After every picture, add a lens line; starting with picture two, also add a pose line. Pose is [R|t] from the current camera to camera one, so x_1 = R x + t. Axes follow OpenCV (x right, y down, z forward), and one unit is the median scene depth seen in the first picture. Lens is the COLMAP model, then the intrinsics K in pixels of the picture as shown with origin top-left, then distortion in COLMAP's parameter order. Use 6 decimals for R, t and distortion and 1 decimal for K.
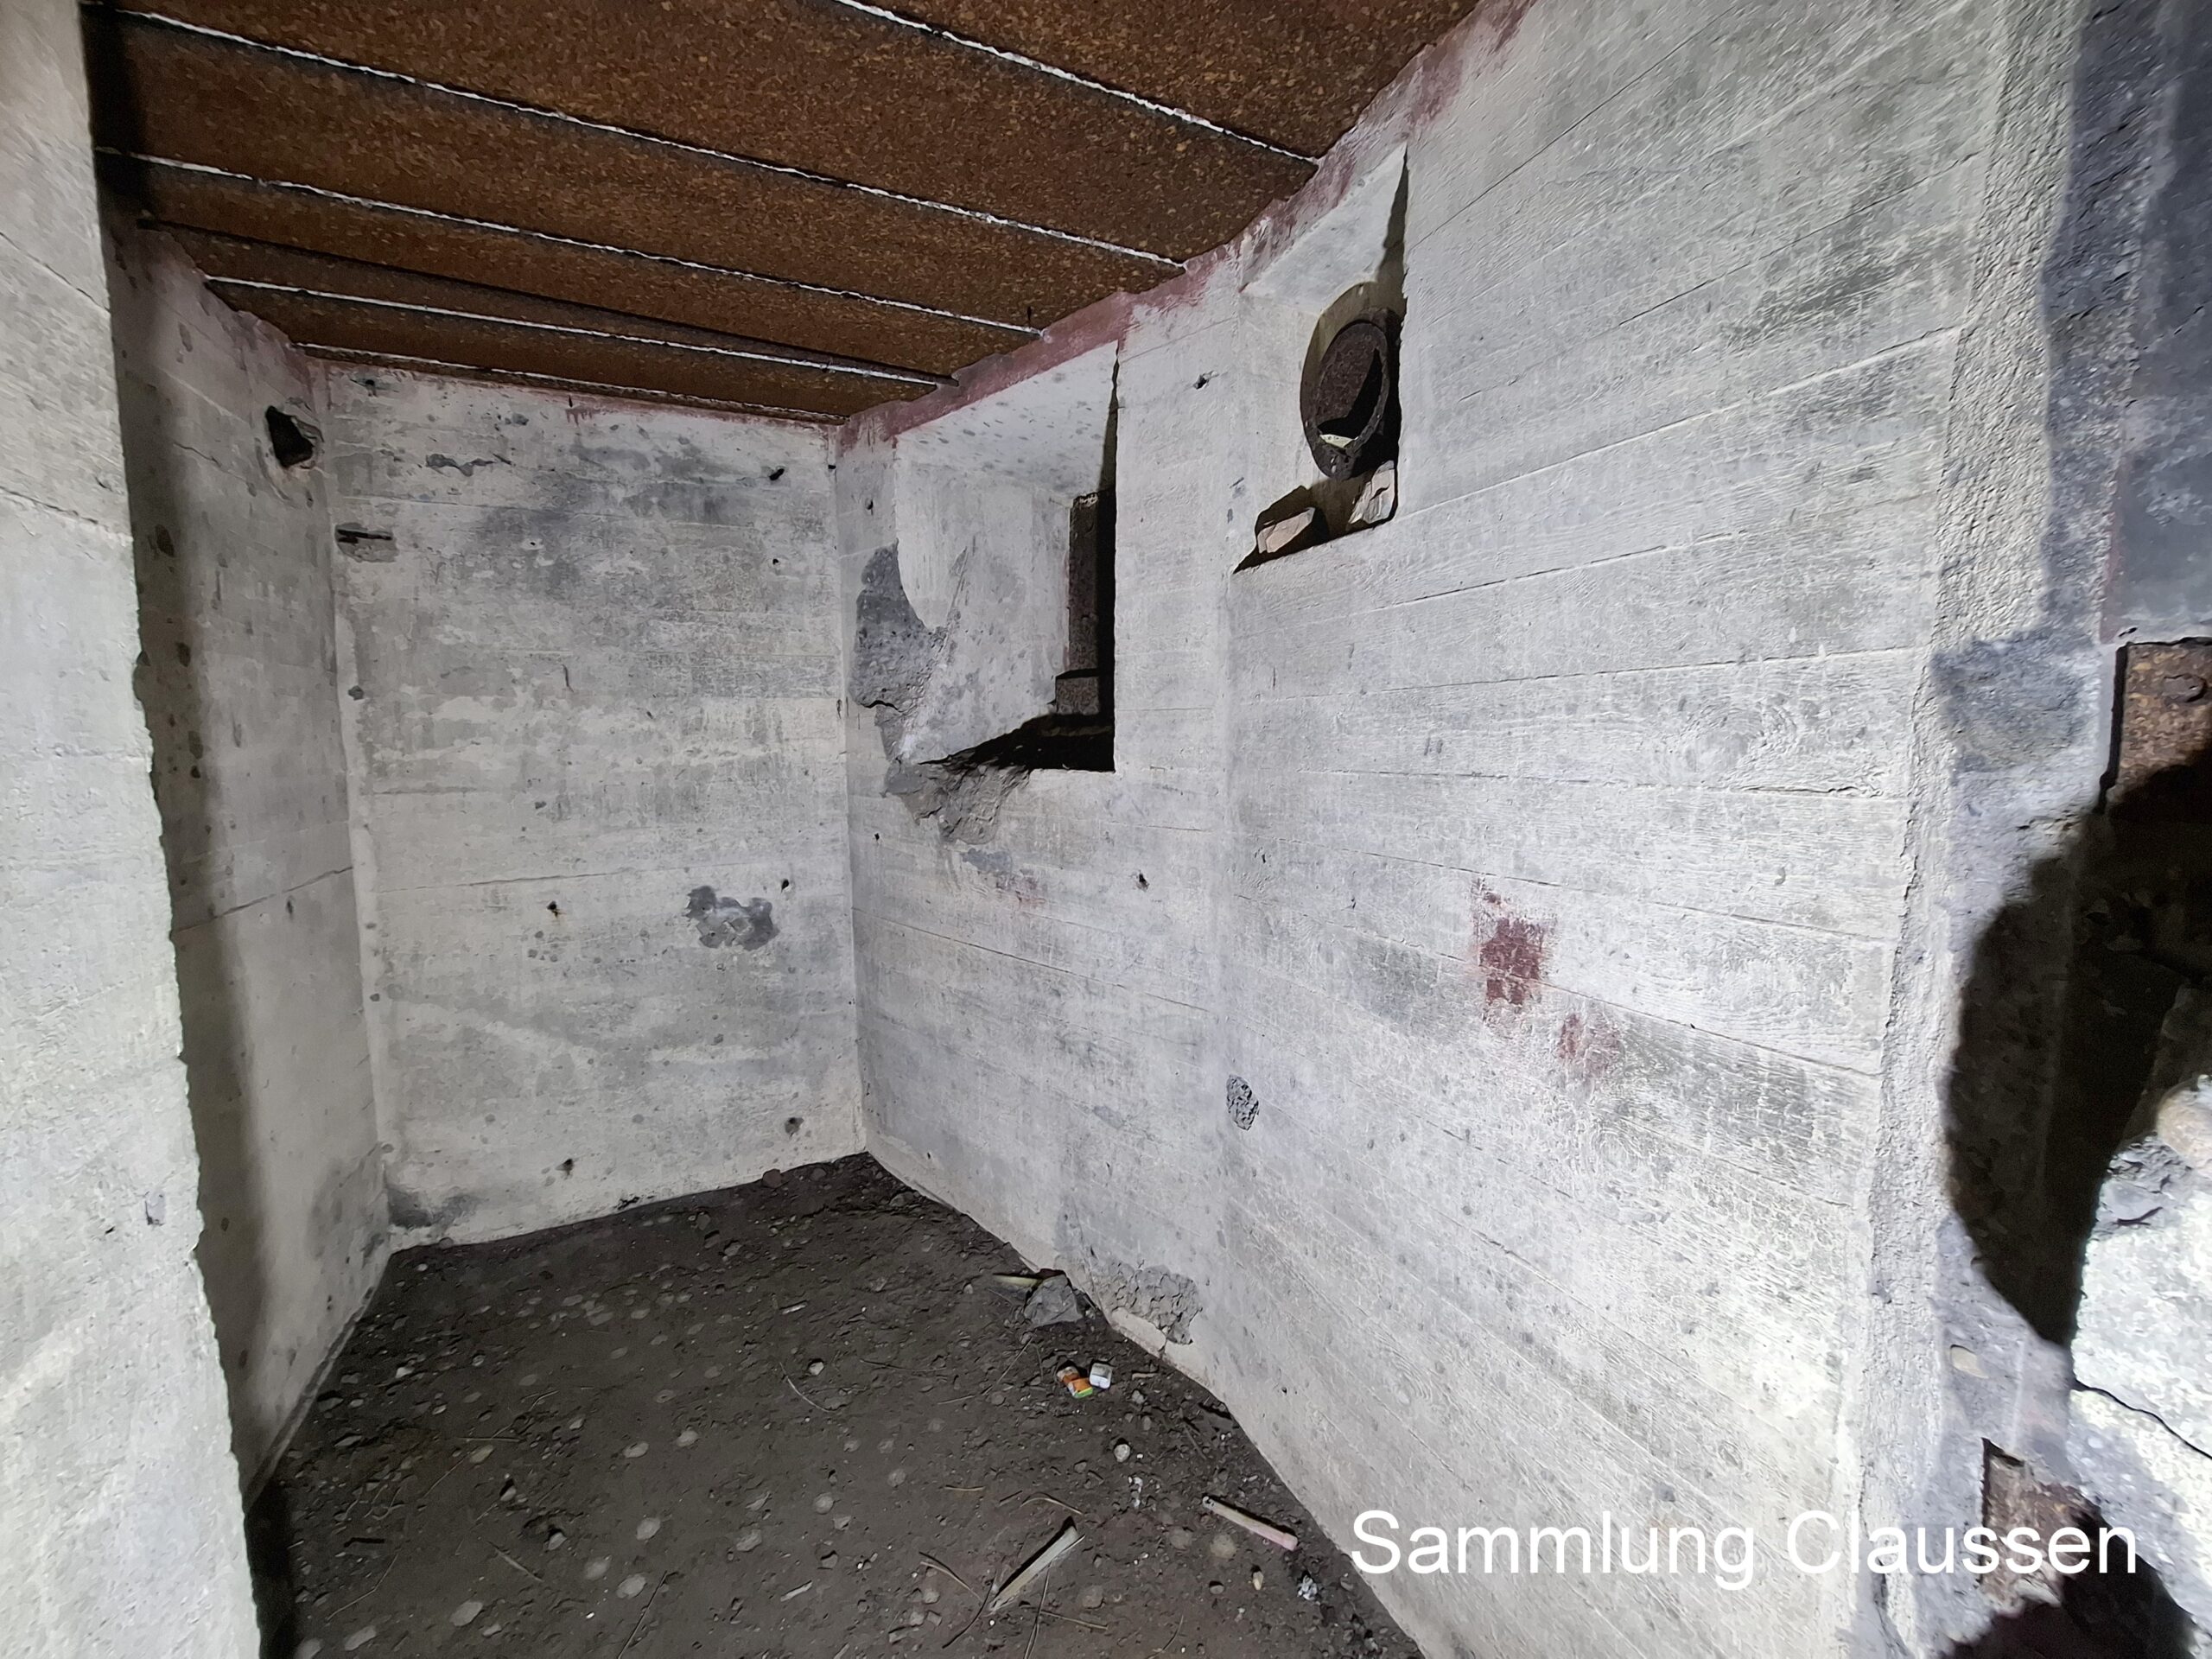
lens RADIAL K [[889.8, 0, 1105.4], [0, 889.8, 817.7], [0, 0, 1]] dist [0.004380, 0.001176]
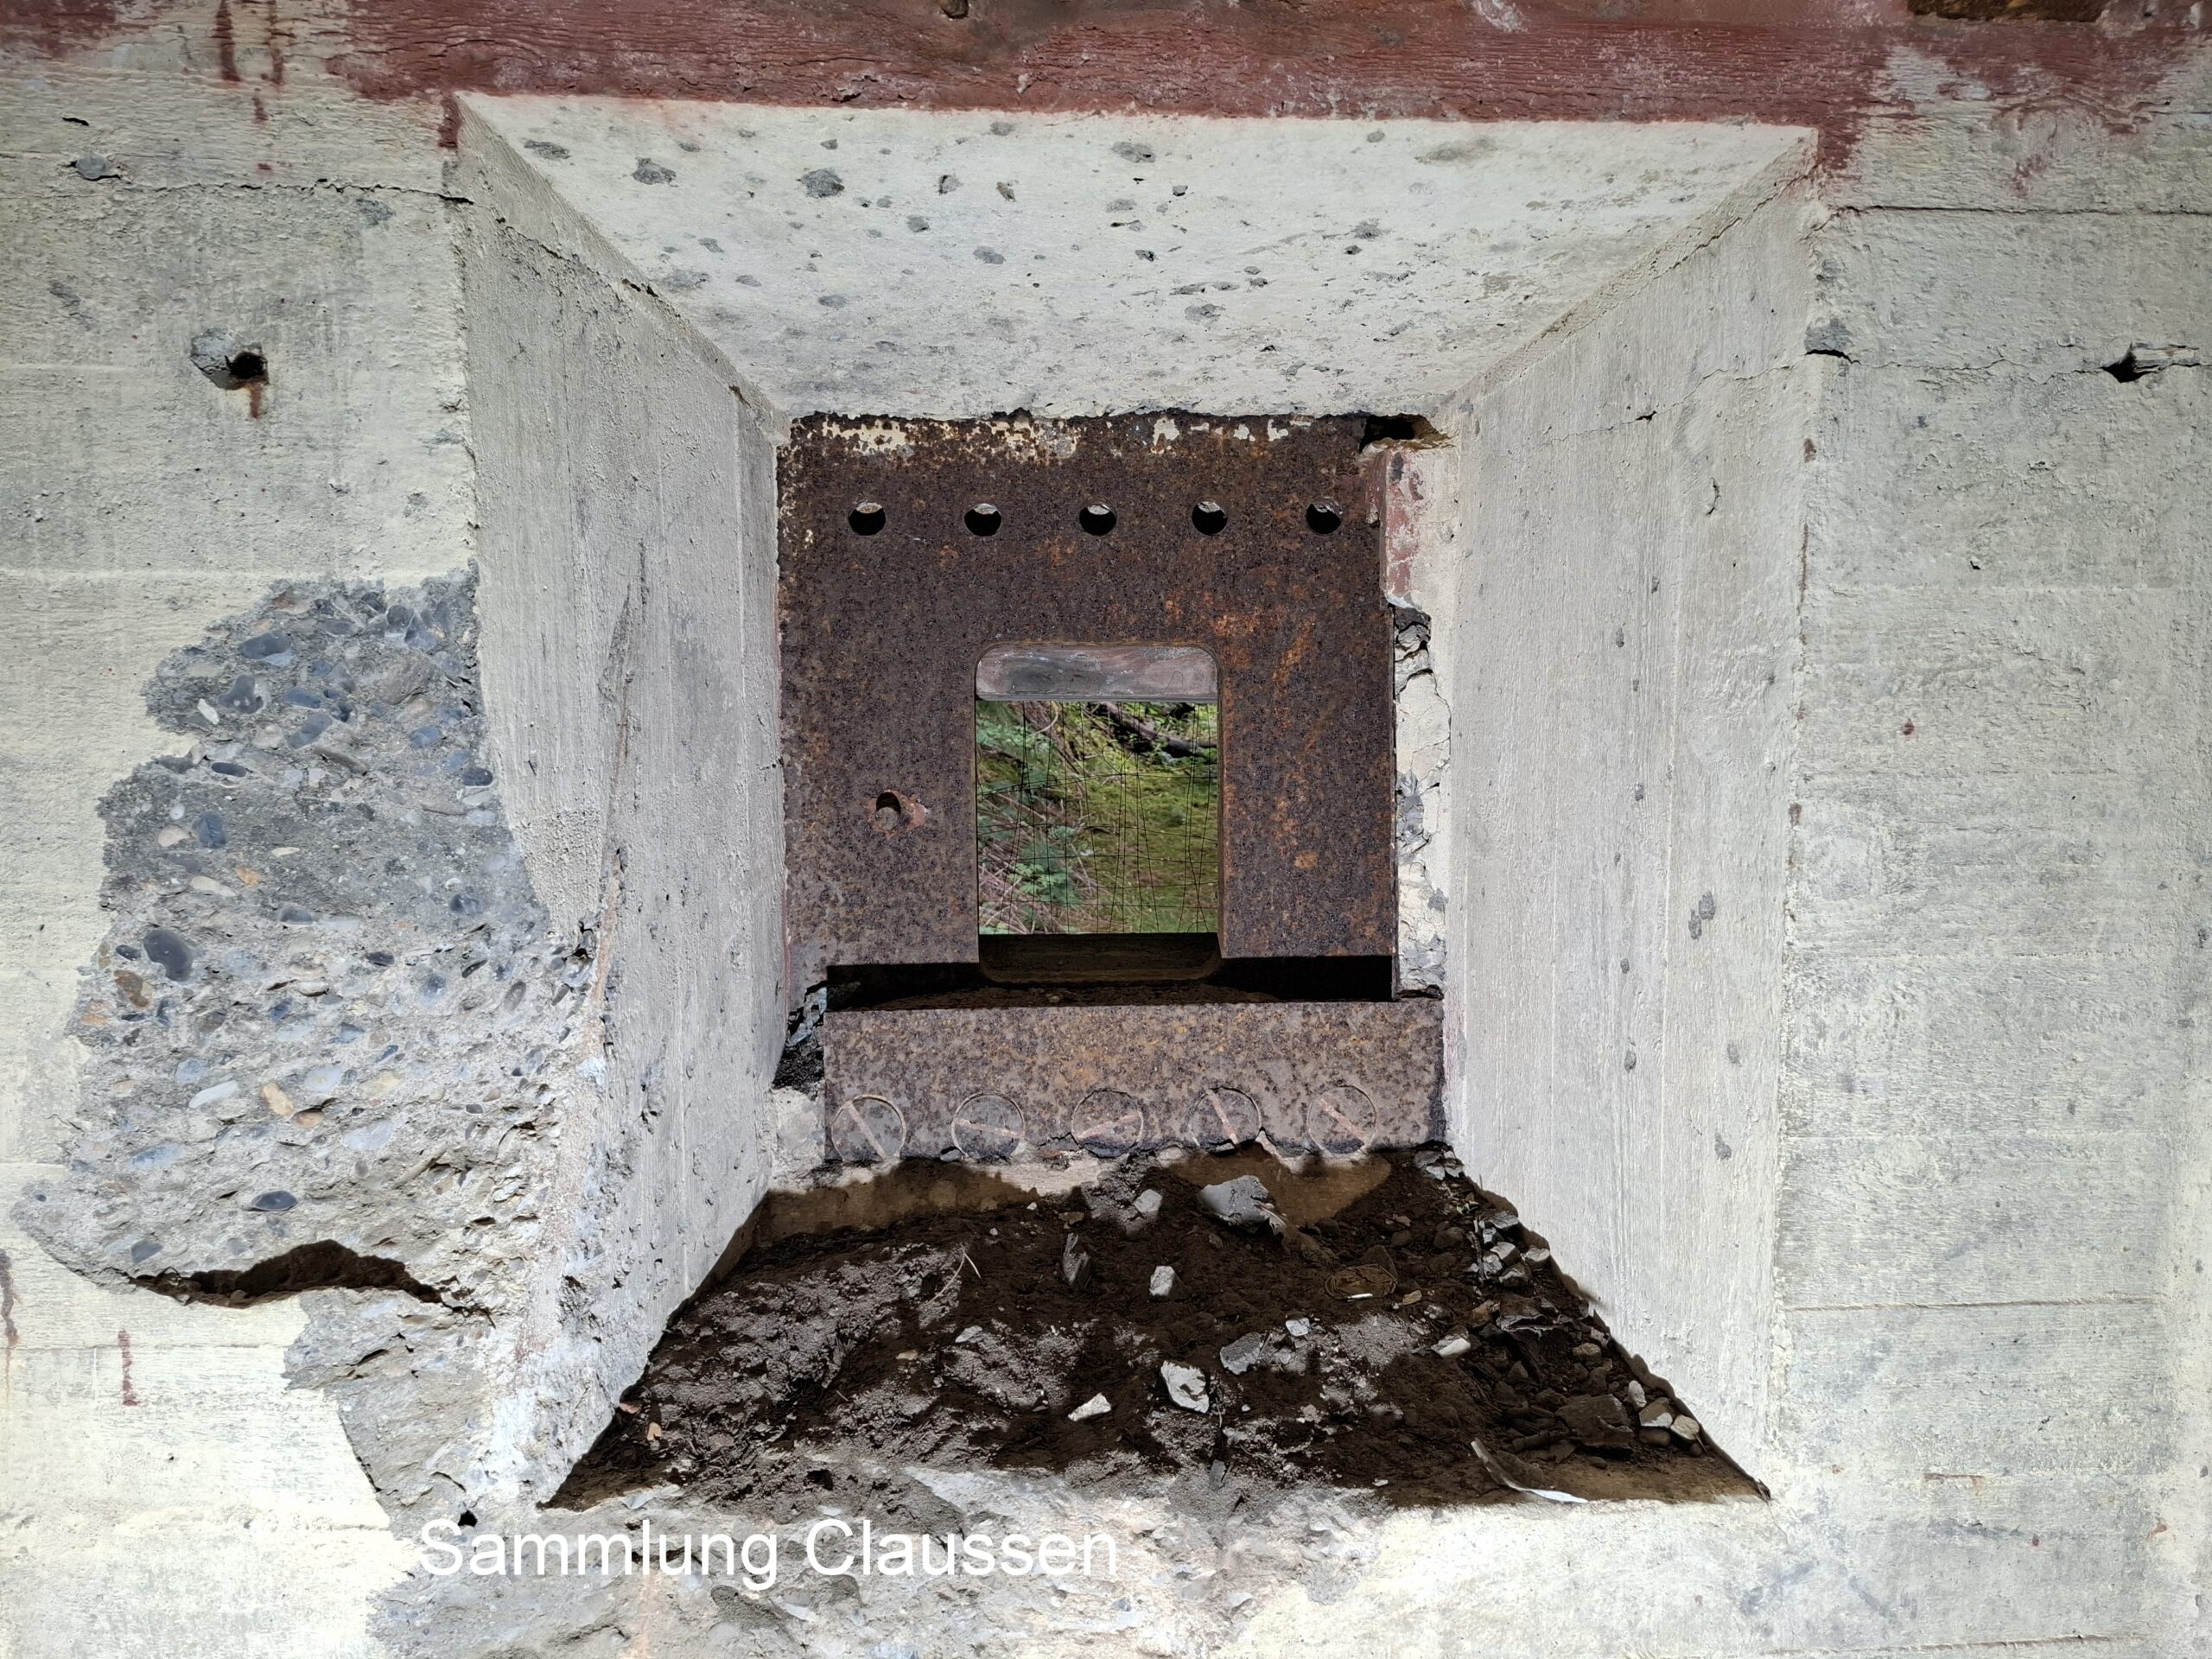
lens RADIAL K [[1469.1, 0, 1102.9], [0, 1469.1, 842.2], [0, 0, 1]] dist [-0.001434, 0.000201]
pose [[0.661648, -0.063269, 0.747140, -0.542111], [0.065929, 0.997483, 0.026084, -0.325353], [-0.746910, 0.031999, 0.664155, 0.865271]]
